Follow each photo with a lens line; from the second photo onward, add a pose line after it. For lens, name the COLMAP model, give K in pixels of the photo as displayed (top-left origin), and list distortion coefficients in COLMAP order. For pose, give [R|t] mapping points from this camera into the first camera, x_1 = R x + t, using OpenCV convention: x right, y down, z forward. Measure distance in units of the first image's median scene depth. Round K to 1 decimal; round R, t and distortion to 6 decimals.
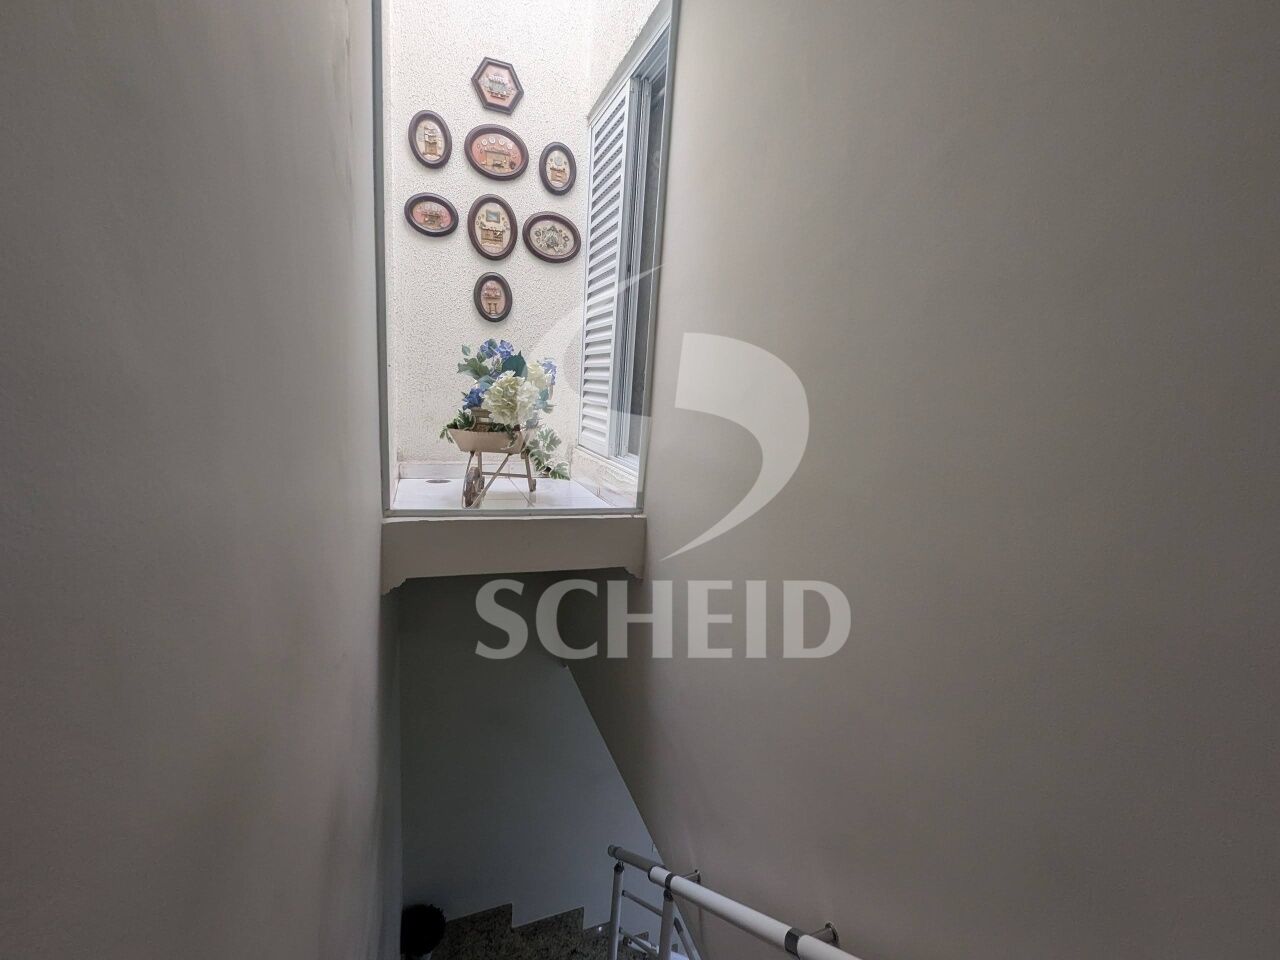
lens RADIAL K [[535.5, 0, 639.6], [0, 535.5, 487.8], [0, 0, 1]] dist [0.000273, -0.000416]
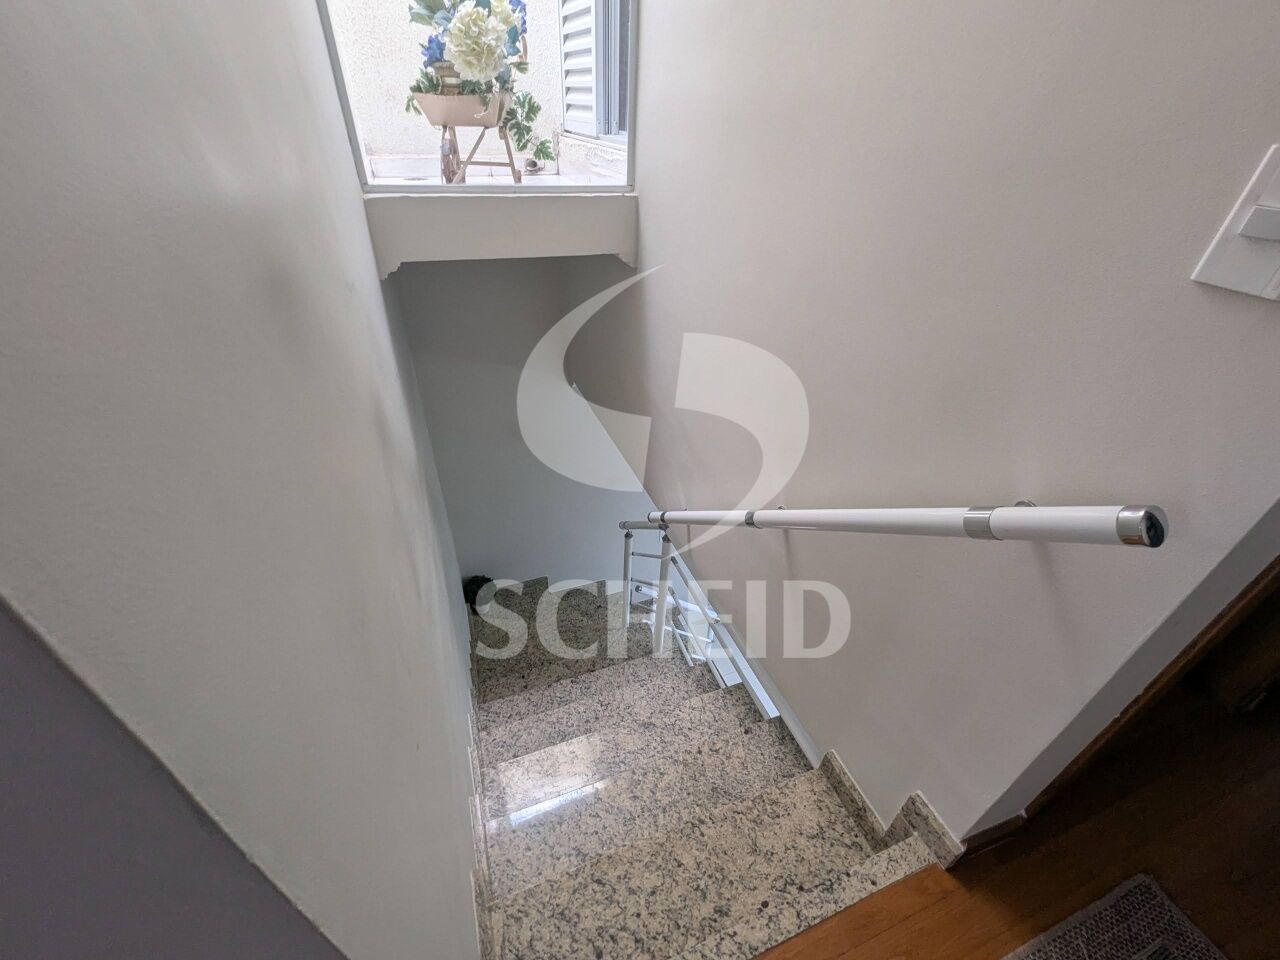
lens RADIAL K [[535.5, 0, 636.1], [0, 535.5, 478.9], [0, 0, 1]] dist [0.000273, -0.000416]
pose [[0.999343, -0.023930, -0.027220, 0.021935], [0.033316, 0.902216, 0.429996, 0.094840], [0.014269, -0.430620, 0.902421, -0.068875]]
